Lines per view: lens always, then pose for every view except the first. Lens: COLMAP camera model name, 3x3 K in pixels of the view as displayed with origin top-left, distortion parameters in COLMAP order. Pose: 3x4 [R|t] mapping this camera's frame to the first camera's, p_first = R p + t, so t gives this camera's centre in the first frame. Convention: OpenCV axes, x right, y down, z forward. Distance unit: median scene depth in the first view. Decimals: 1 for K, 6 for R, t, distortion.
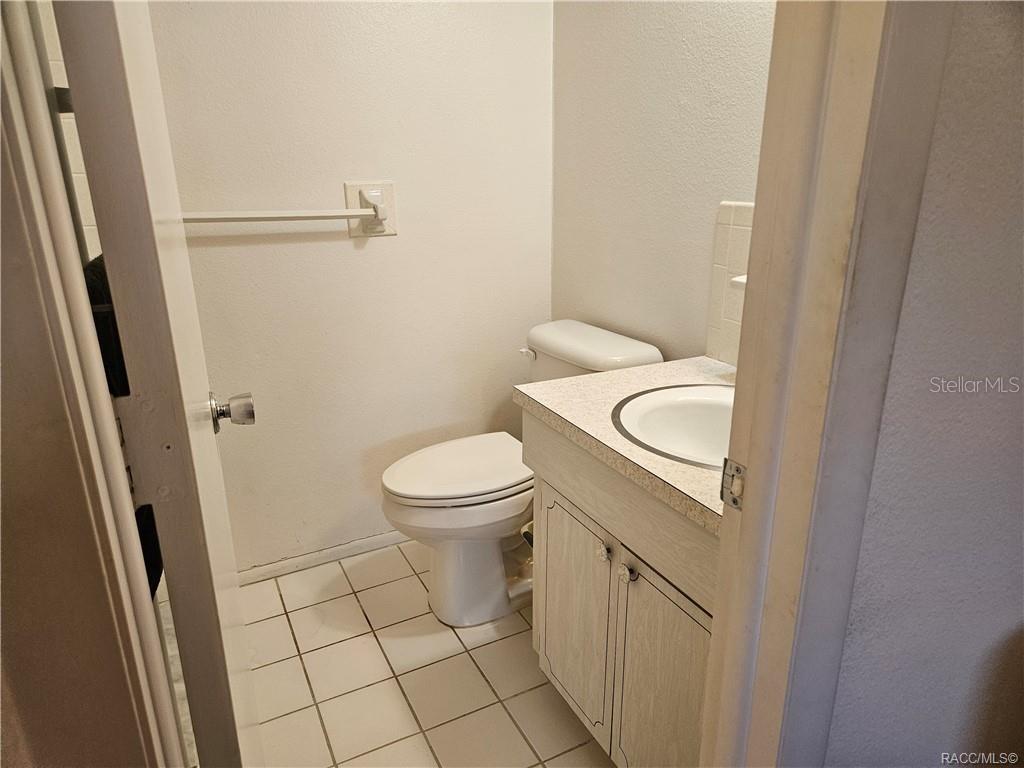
lens RADIAL K [[685.6, 0, 505.5], [0, 685.6, 392.2], [0, 0, 1]] dist [0.069153, -0.061003]
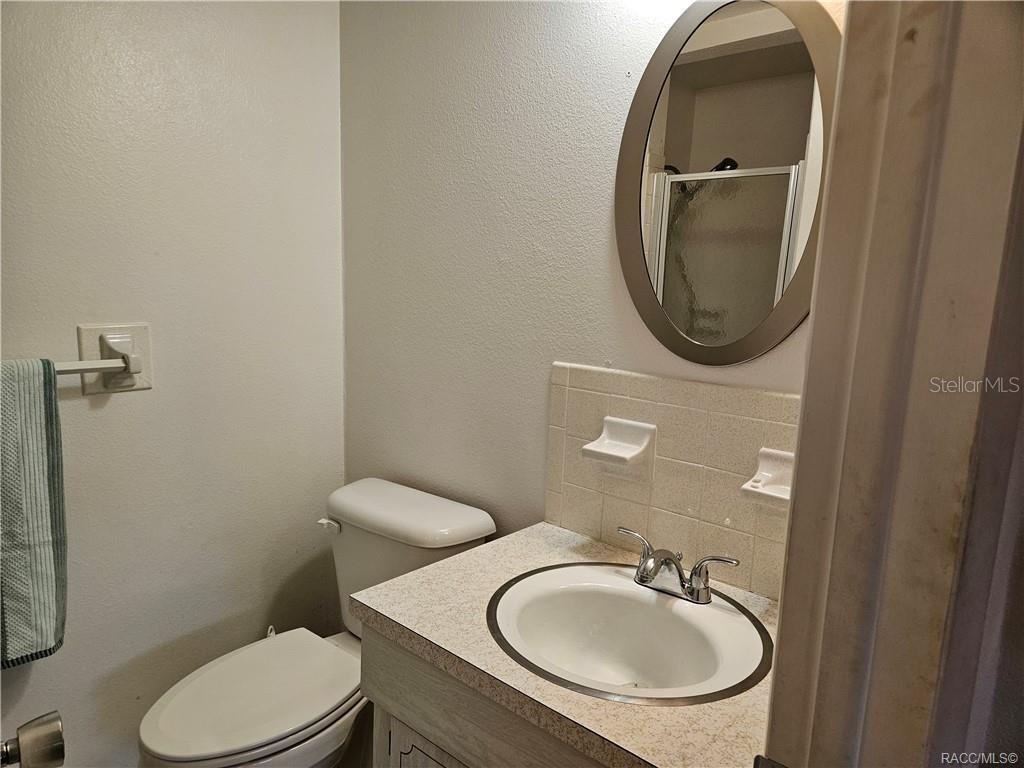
lens RADIAL K [[685.6, 0, 505.5], [0, 685.6, 392.2], [0, 0, 1]] dist [0.069153, -0.061003]
pose [[0.923321, -0.018292, 0.383593, -0.106778], [0.077421, 0.987222, -0.139278, -0.099671], [-0.376144, 0.158296, 0.912939, 0.155224]]
